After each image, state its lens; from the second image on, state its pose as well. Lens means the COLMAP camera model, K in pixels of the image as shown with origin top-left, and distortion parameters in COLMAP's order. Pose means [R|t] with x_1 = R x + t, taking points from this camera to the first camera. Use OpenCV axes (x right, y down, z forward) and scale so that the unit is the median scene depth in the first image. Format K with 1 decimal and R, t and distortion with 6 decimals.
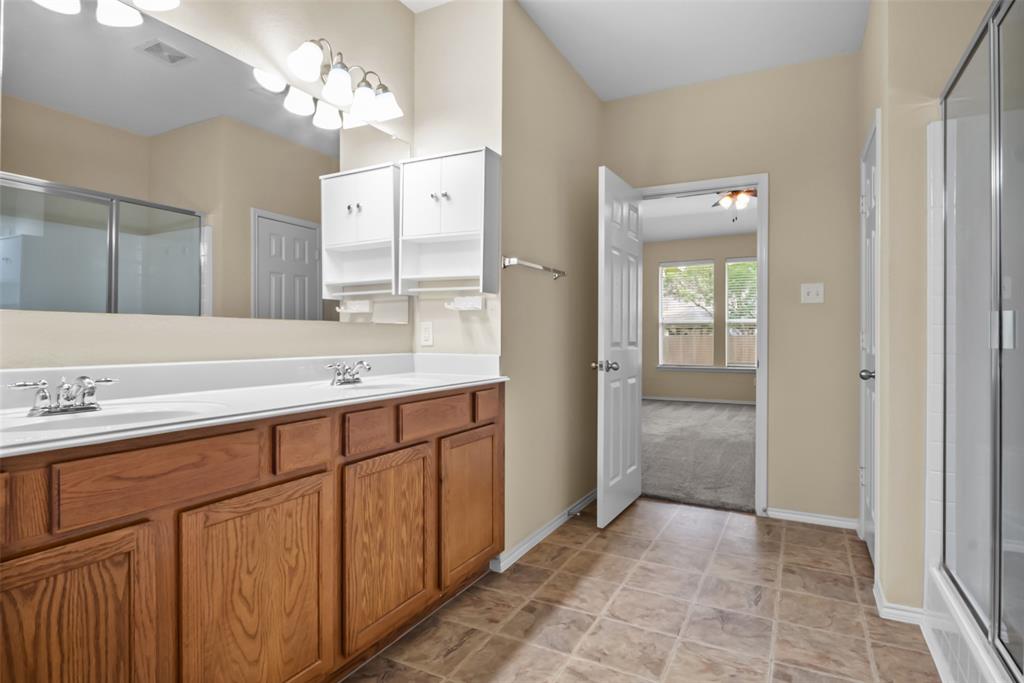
lens RADIAL K [[553.6, 0, 510.1], [0, 553.6, 335.2], [0, 0, 1]] dist [-0.004756, -0.001991]
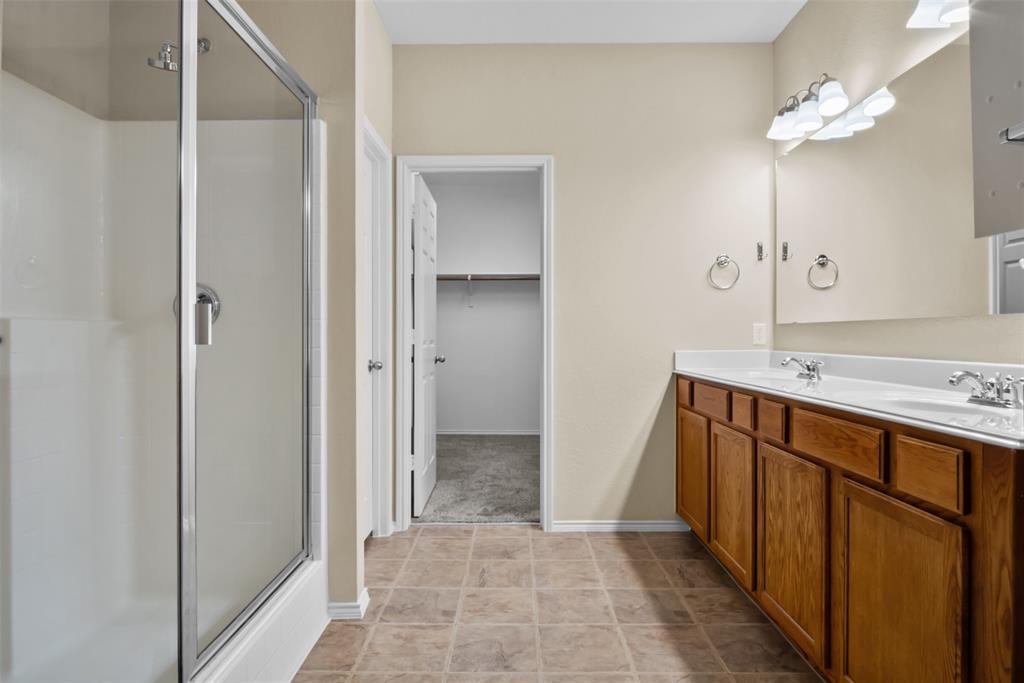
lens RADIAL K [[553.6, 0, 510.1], [0, 553.6, 335.2], [0, 0, 1]] dist [-0.004756, -0.001991]
pose [[-0.888200, -0.006624, -0.459409, 0.818608], [-0.004538, 0.999974, -0.005645, 0.010641], [0.459435, -0.002929, -0.888207, 1.872525]]
